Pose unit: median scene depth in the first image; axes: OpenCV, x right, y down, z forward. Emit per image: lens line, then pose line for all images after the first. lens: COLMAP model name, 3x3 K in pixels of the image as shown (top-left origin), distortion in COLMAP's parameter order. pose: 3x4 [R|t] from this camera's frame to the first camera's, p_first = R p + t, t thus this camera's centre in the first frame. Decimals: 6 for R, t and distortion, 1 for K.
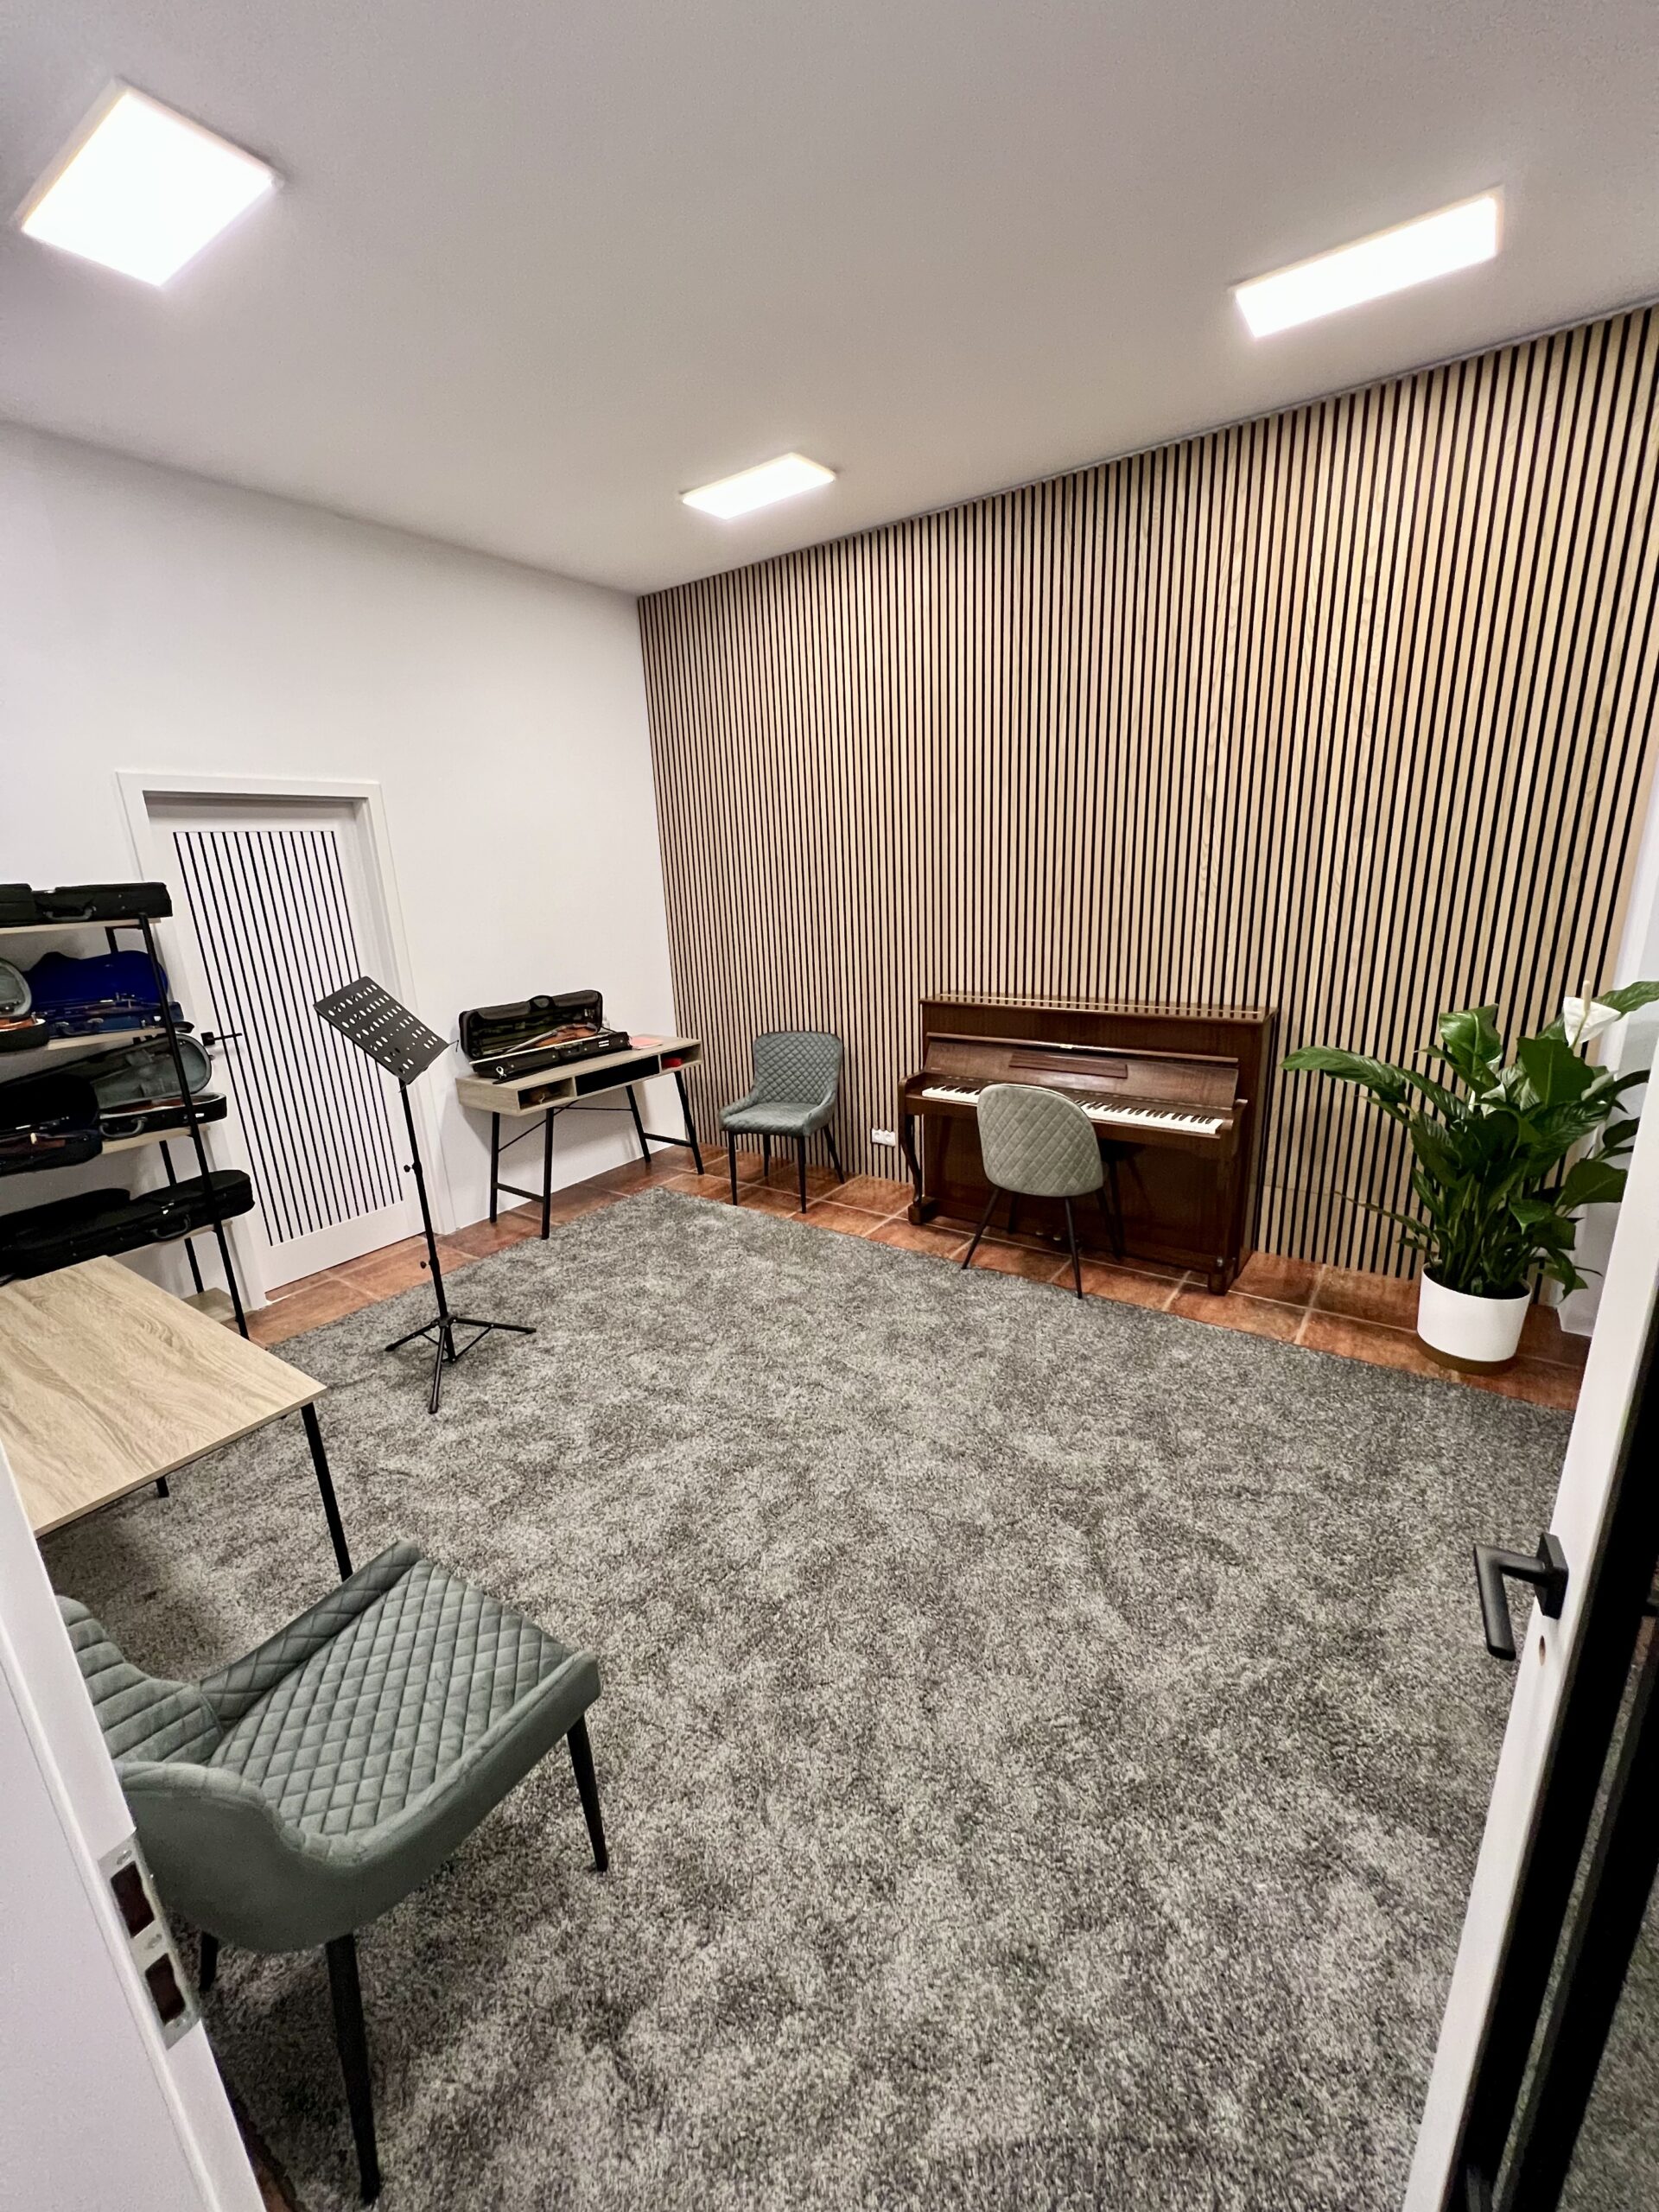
lens RADIAL K [[899.5, 0, 830.4], [0, 899.5, 1093.9], [0, 0, 1]] dist [-0.002182, -0.000242]
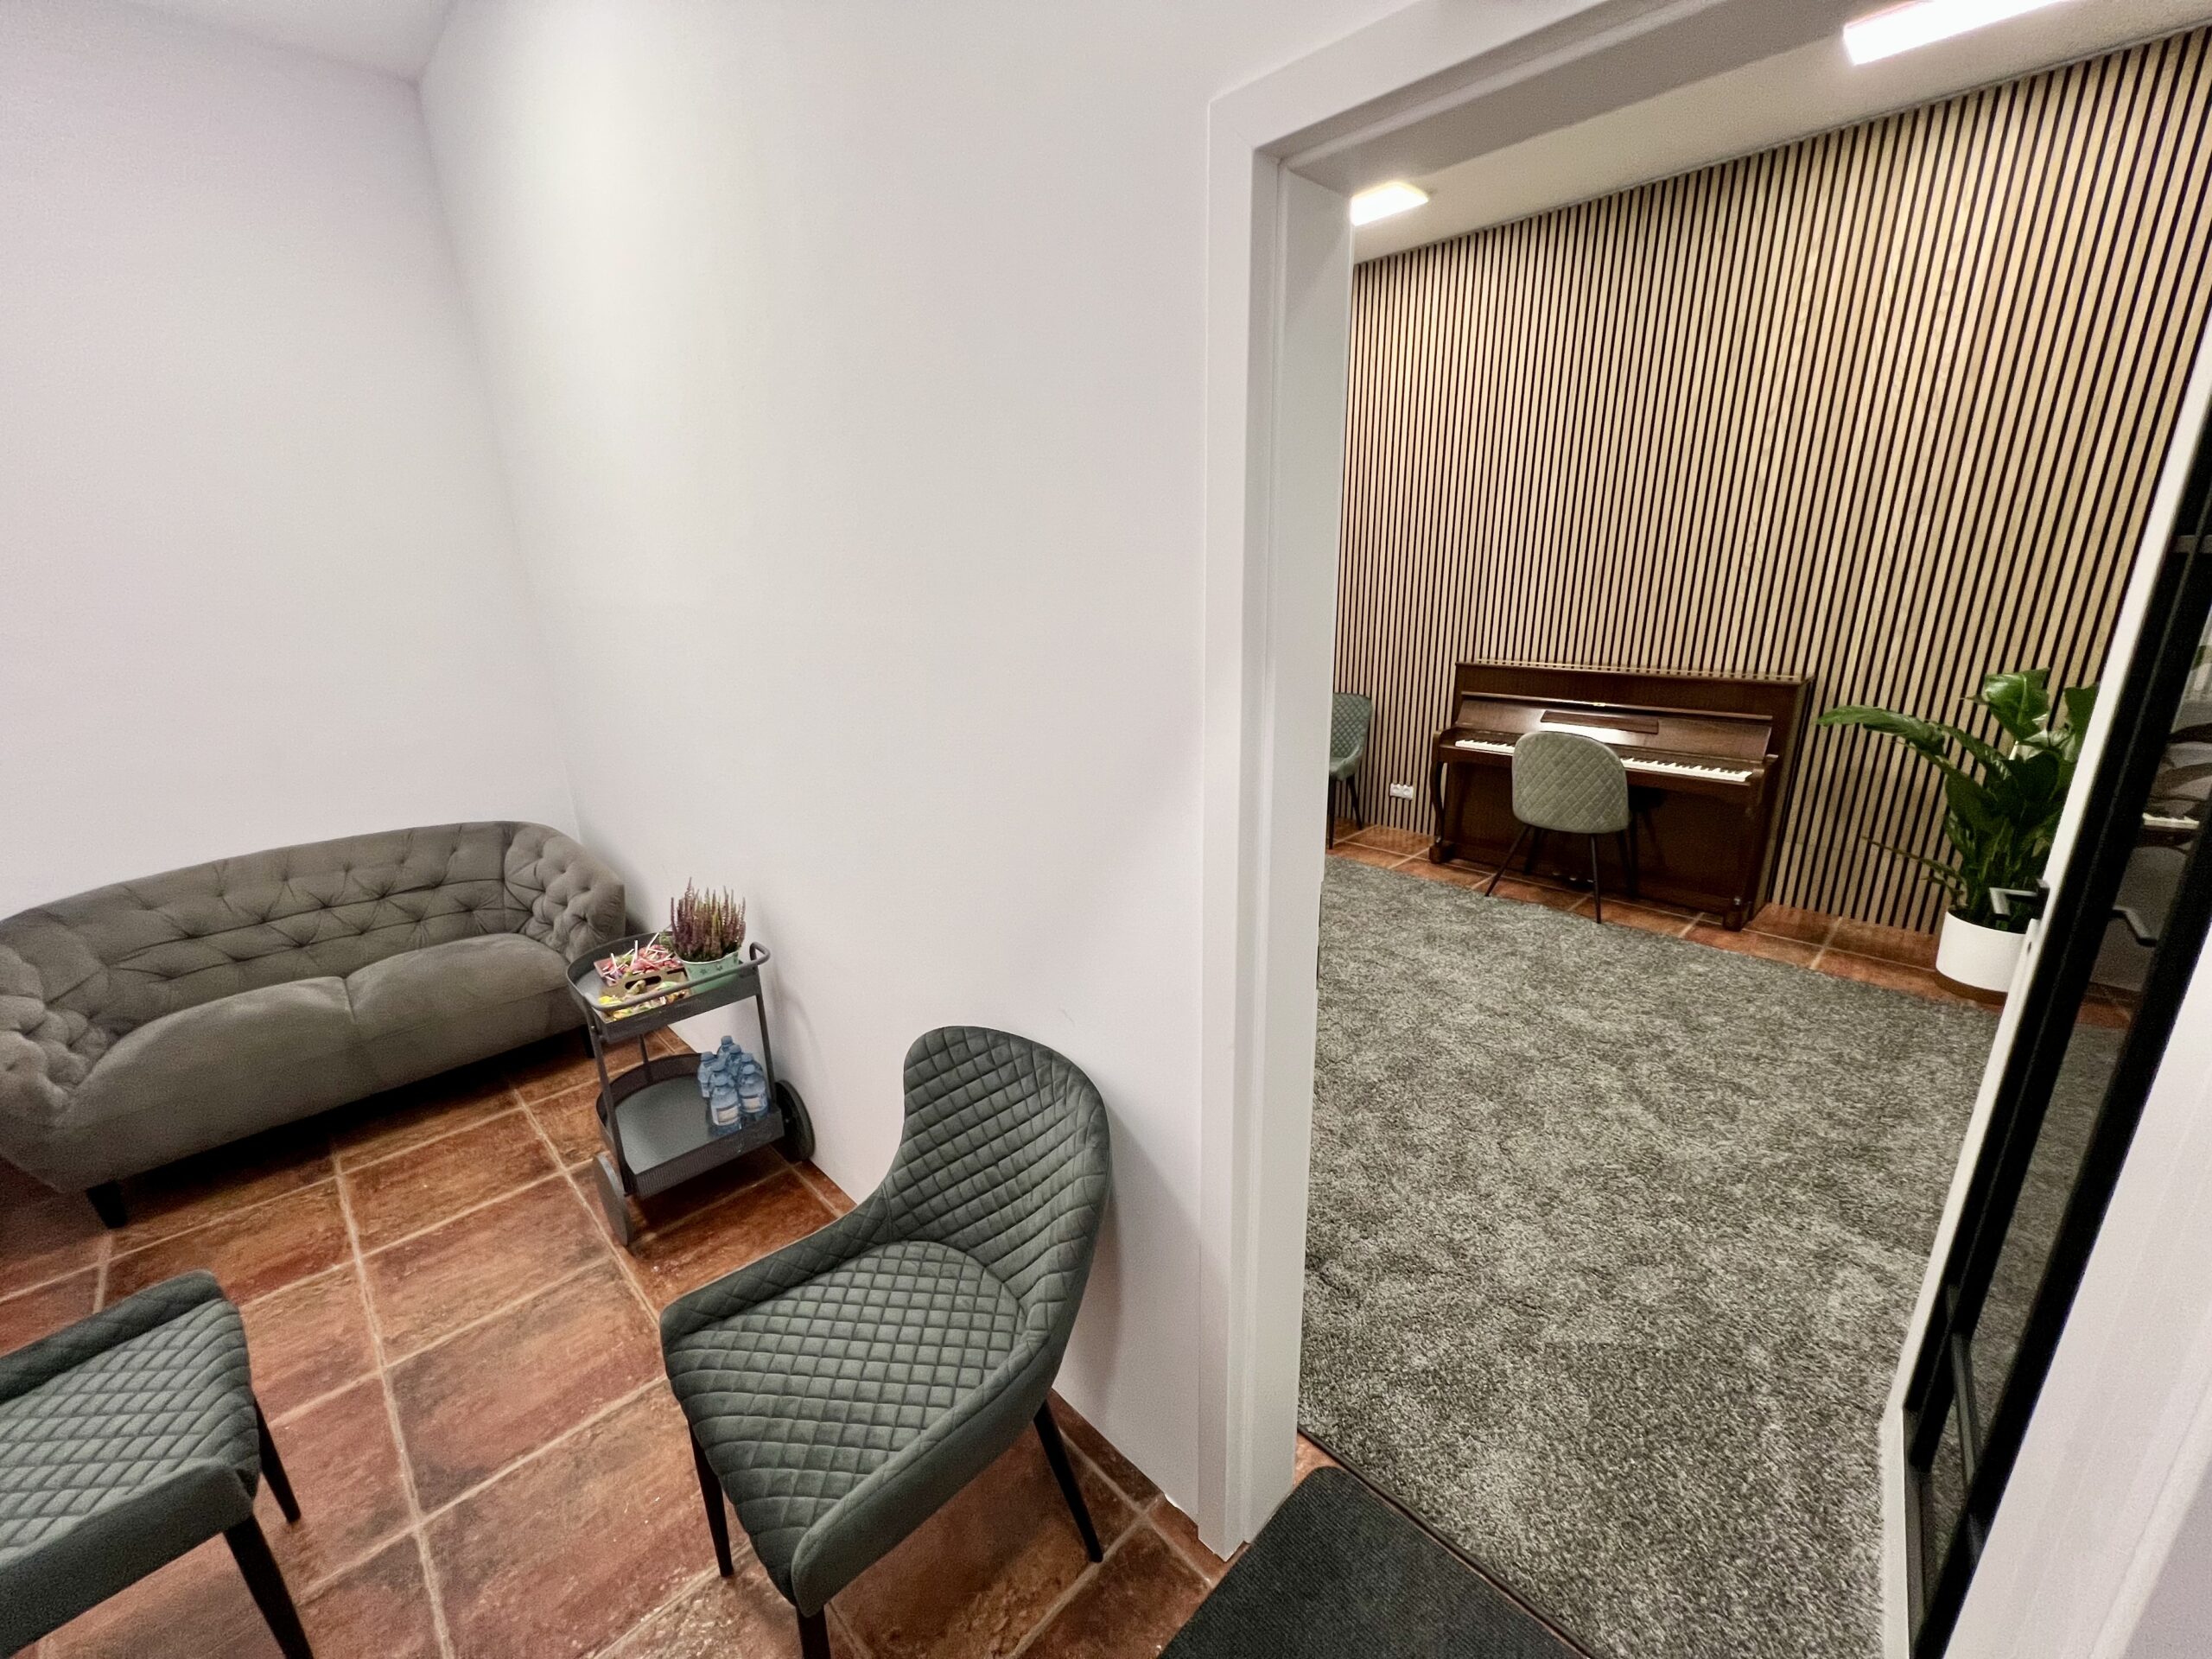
lens RADIAL K [[894.3, 0, 1103.2], [0, 894.3, 825.6], [0, 0, 1]] dist [-0.004338, 0.000570]
pose [[0.982482, 0.064230, -0.174939, -0.180508], [-0.058483, 0.997572, 0.037816, 0.118240], [0.176944, -0.026923, 0.983853, -0.266971]]
